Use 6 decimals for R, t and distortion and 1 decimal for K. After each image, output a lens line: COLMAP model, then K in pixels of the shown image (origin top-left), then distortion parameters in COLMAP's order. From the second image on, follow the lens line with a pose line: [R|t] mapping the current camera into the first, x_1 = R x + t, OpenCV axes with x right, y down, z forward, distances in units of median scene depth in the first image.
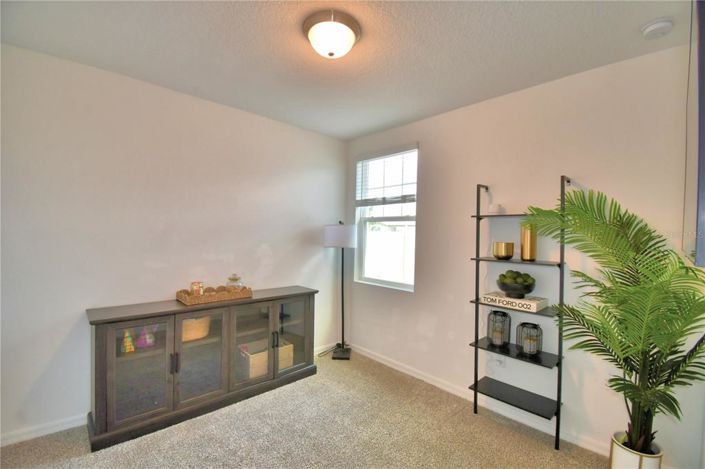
lens RADIAL K [[307.7, 0, 352.4], [0, 307.7, 236.1], [0, 0, 1]] dist [0.016659, -0.024122]
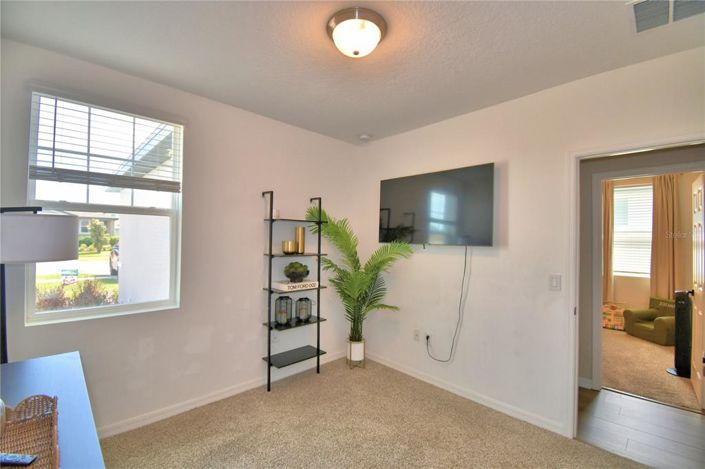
lens RADIAL K [[307.7, 0, 352.4], [0, 307.7, 236.1], [0, 0, 1]] dist [0.016659, -0.024122]
pose [[-0.025935, -0.013951, 0.999566, -0.780683], [-0.012093, 0.999834, 0.013641, -0.020678], [-0.999590, -0.011734, -0.026100, 0.760665]]
